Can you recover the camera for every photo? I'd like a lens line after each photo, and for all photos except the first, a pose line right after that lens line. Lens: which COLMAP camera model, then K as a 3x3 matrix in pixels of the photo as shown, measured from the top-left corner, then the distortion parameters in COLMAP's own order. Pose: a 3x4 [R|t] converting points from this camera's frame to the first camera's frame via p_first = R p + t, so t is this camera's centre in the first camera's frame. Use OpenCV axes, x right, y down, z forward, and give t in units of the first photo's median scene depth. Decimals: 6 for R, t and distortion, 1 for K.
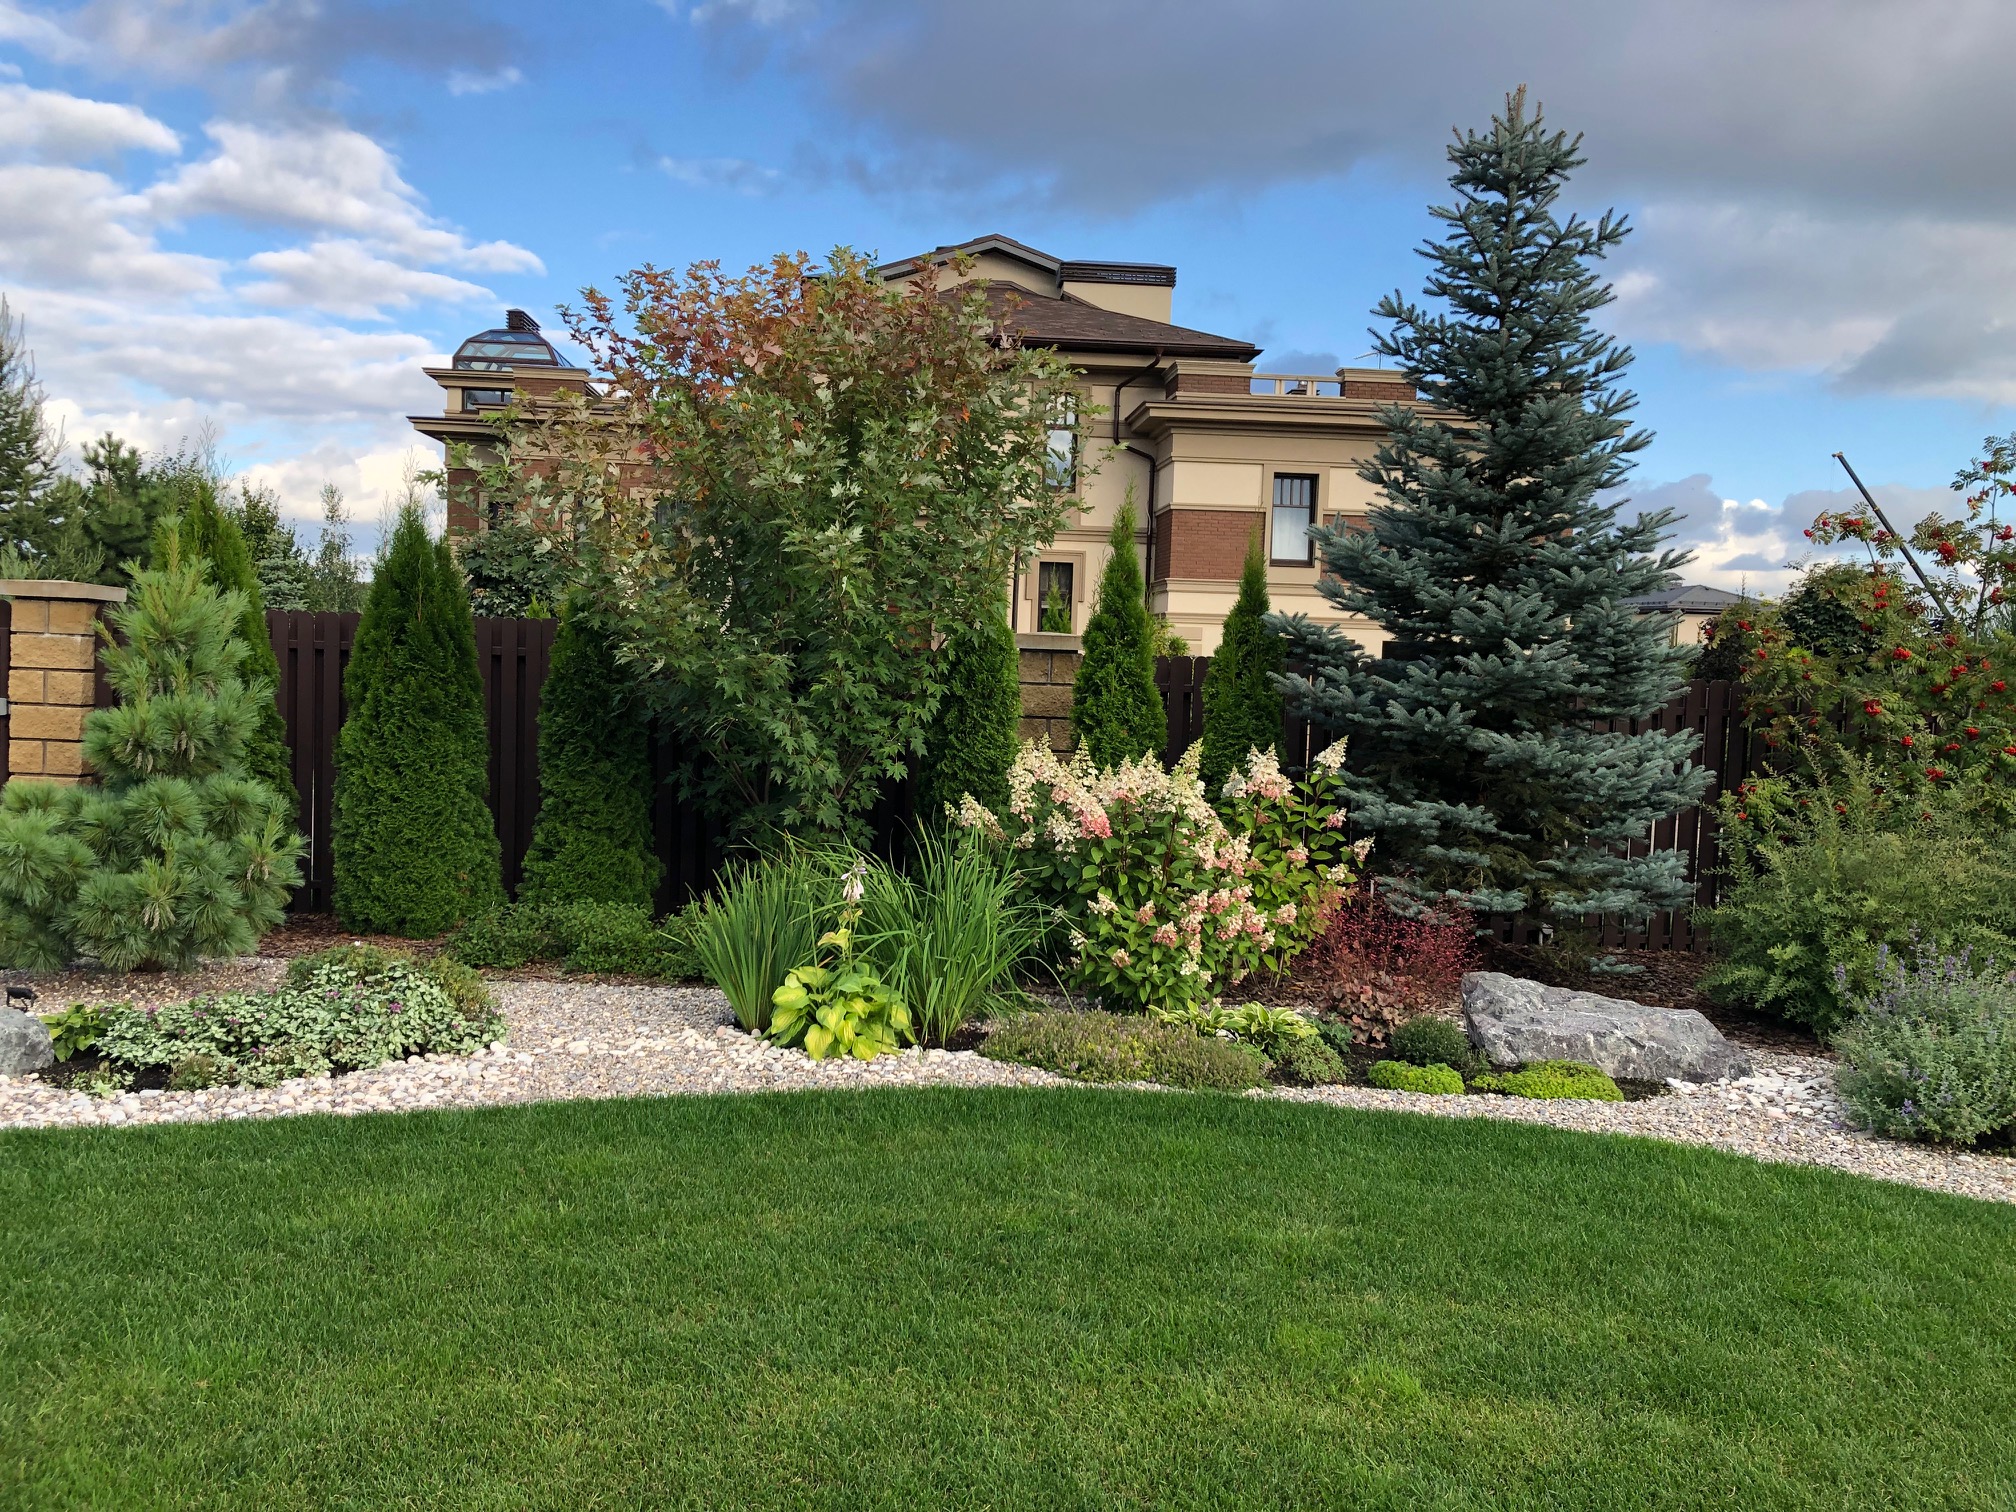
lens RADIAL K [[1909.8, 0, 1008.0], [0, 1909.8, 756.0], [0, 0, 1]] dist [0.117292, 0.000455]
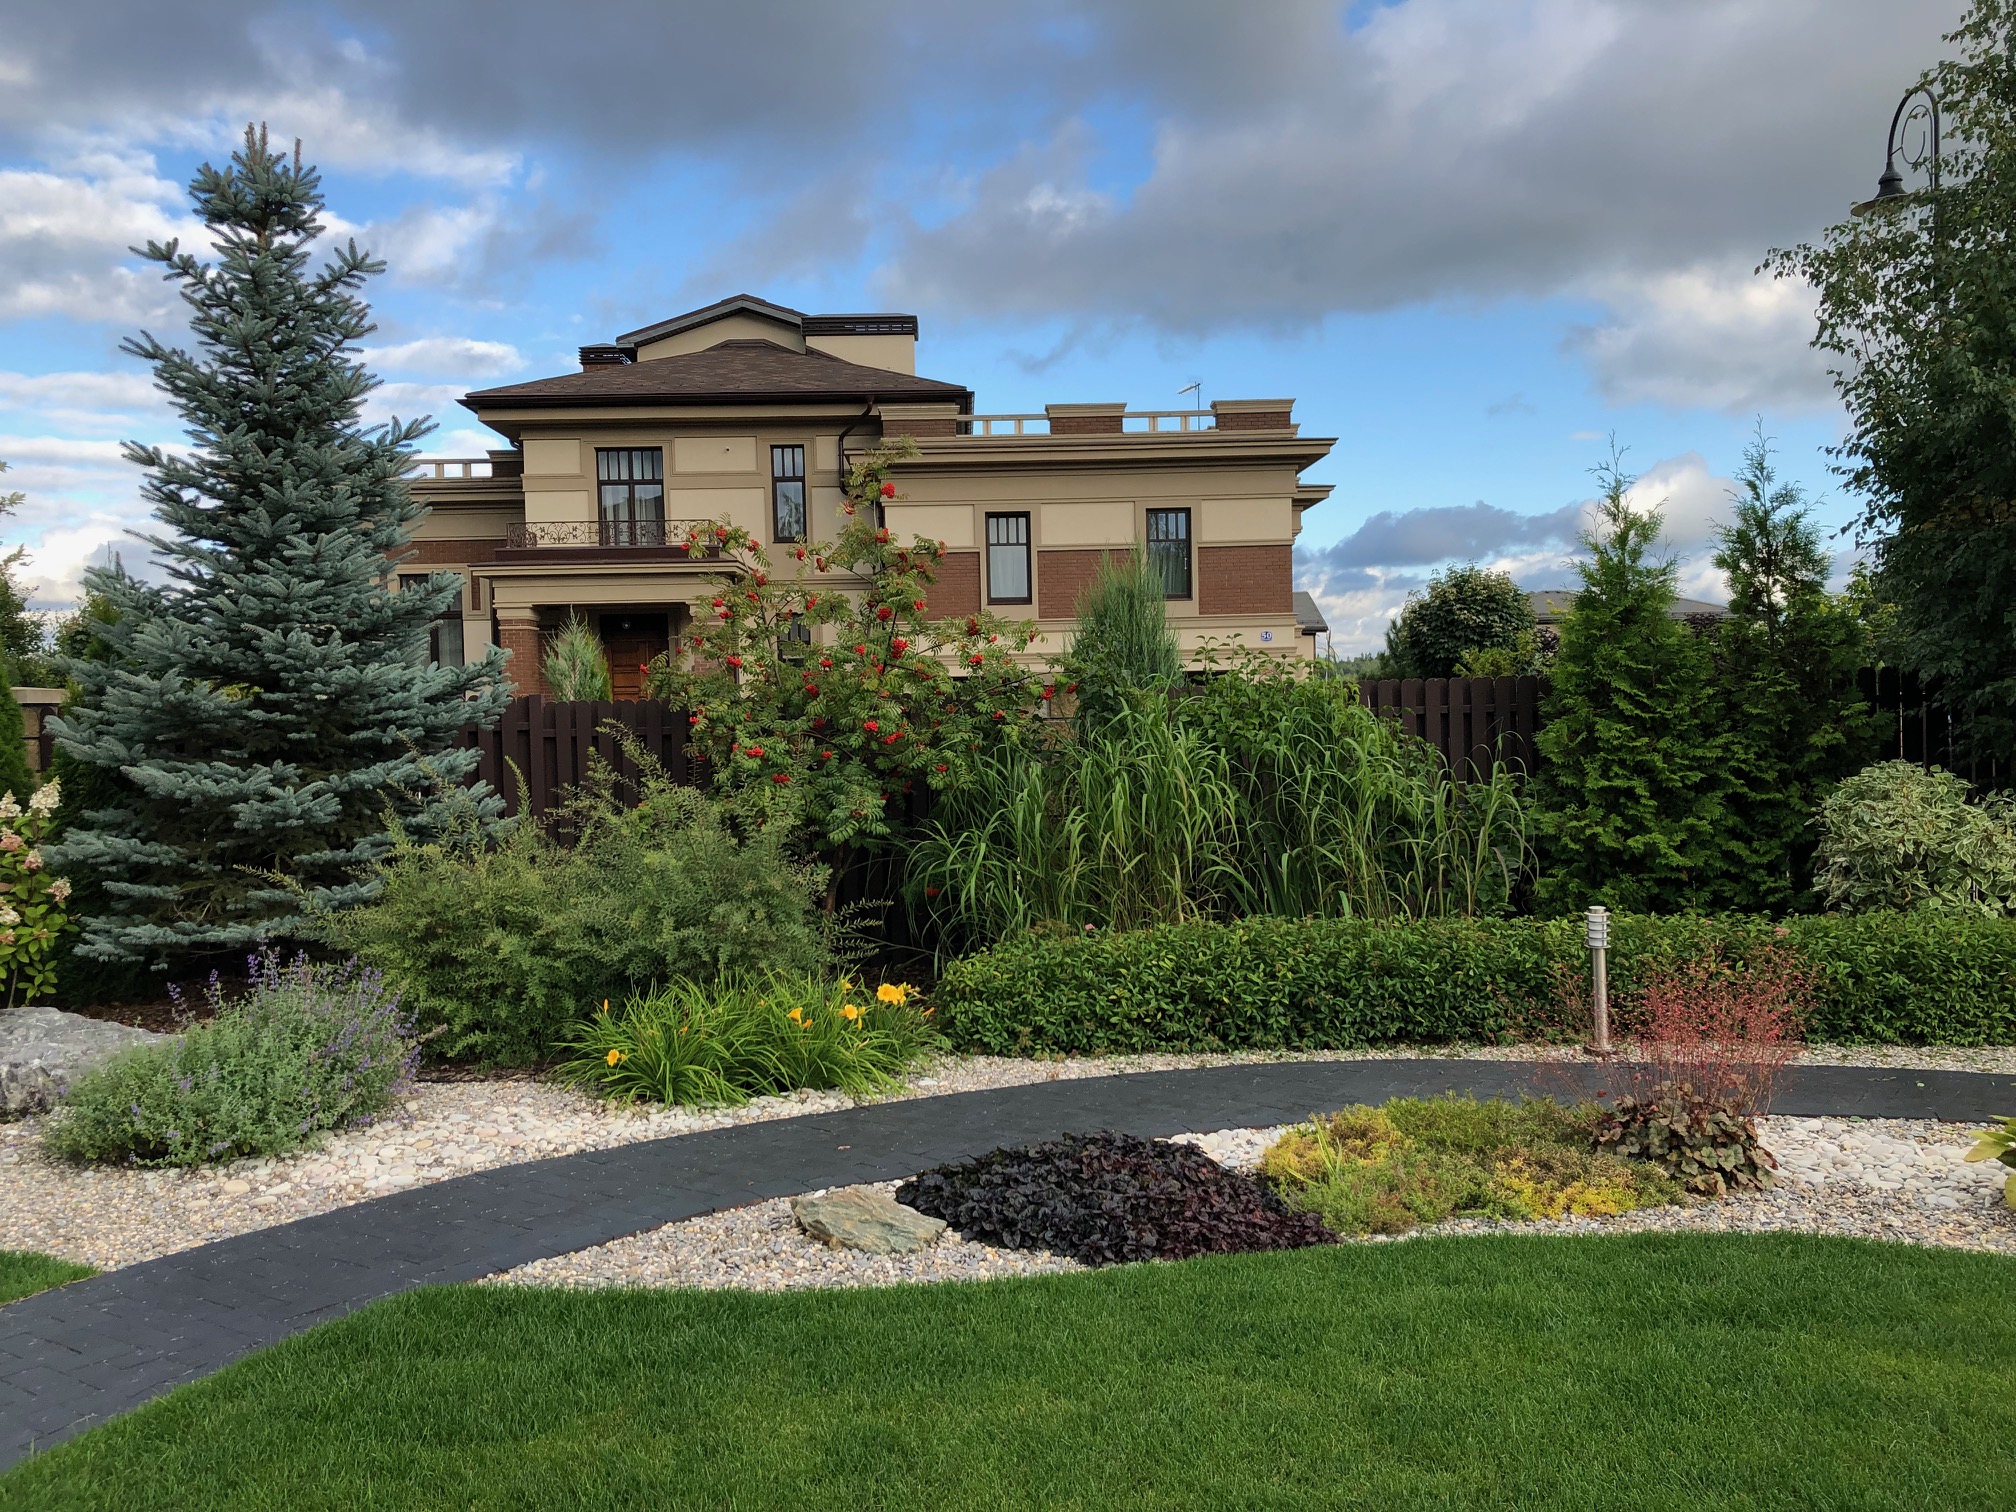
lens RADIAL K [[1909.8, 0, 1008.0], [0, 1909.8, 756.0], [0, 0, 1]] dist [0.117292, 0.000455]
pose [[0.997578, -0.060324, -0.034628, 0.175350], [0.059340, 0.997823, -0.028774, 0.009368], [0.036288, 0.026649, 0.998986, 0.002237]]
